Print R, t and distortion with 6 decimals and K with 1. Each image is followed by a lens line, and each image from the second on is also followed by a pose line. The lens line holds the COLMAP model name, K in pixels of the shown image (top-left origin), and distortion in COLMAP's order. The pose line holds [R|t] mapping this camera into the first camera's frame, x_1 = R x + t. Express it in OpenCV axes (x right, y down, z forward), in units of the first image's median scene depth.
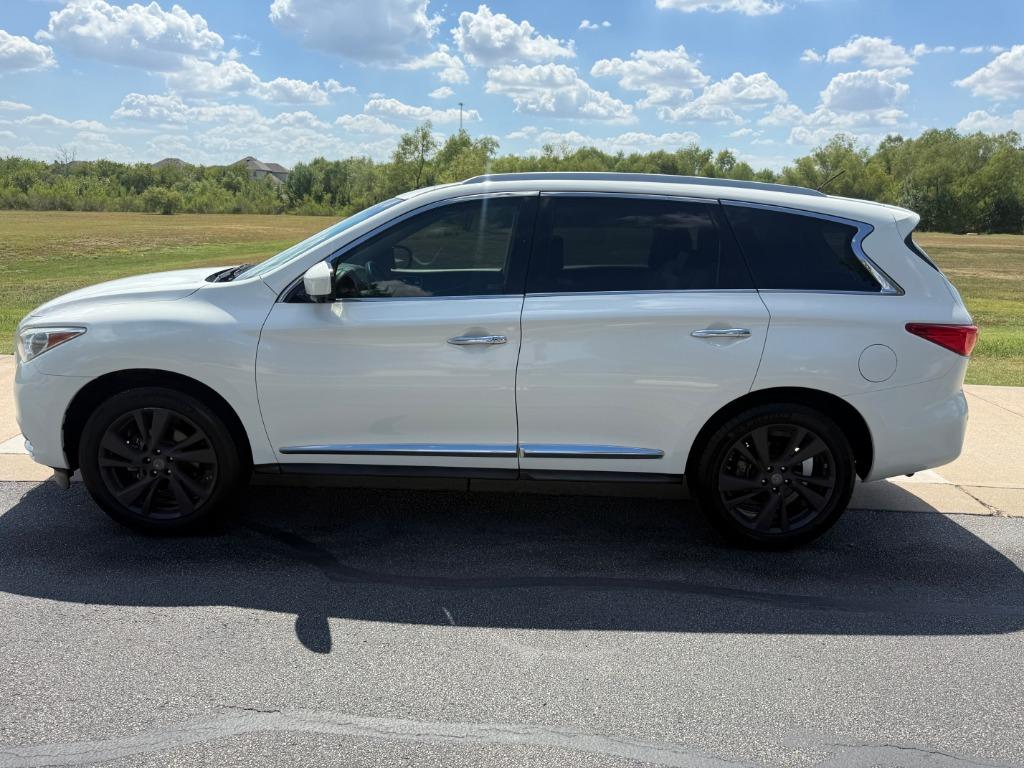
lens RADIAL K [[786.9, 0, 519.8], [0, 786.9, 390.3], [0, 0, 1]] dist [0.018365, -0.019364]
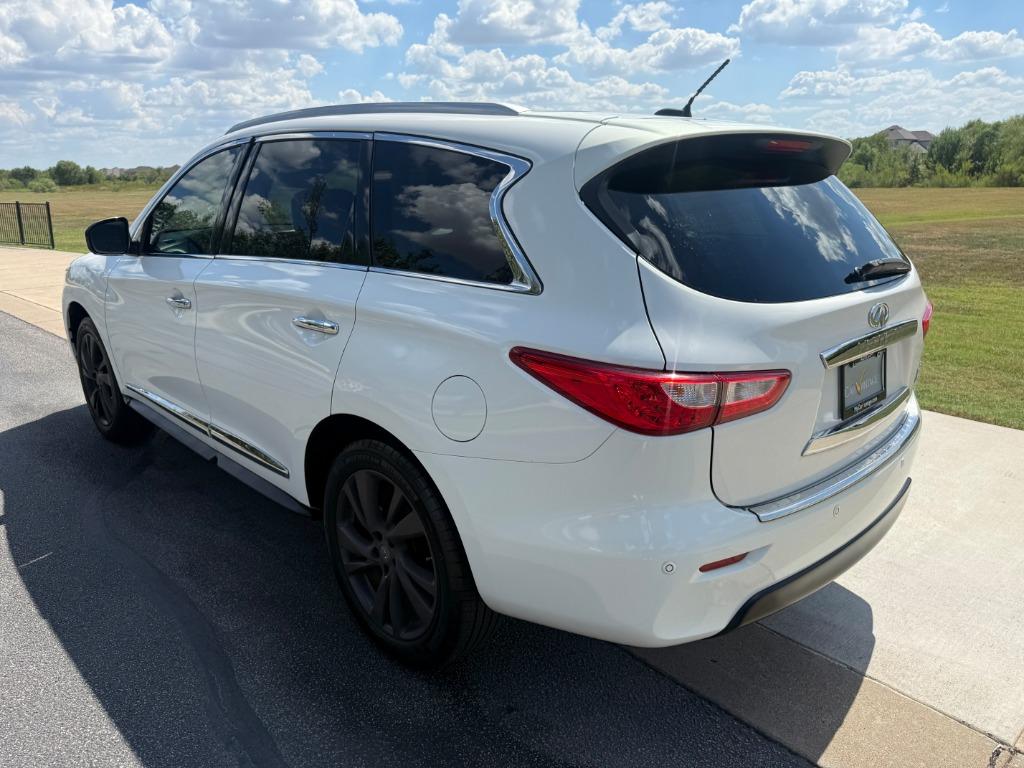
lens RADIAL K [[786.9, 0, 515.4], [0, 786.9, 384.9], [0, 0, 1]] dist [0.018365, -0.019364]
pose [[0.664635, 0.160775, -0.729665, 0.517446], [-0.145631, 0.985720, 0.084542, -0.060907], [0.732838, 0.050072, 0.678558, 0.371224]]
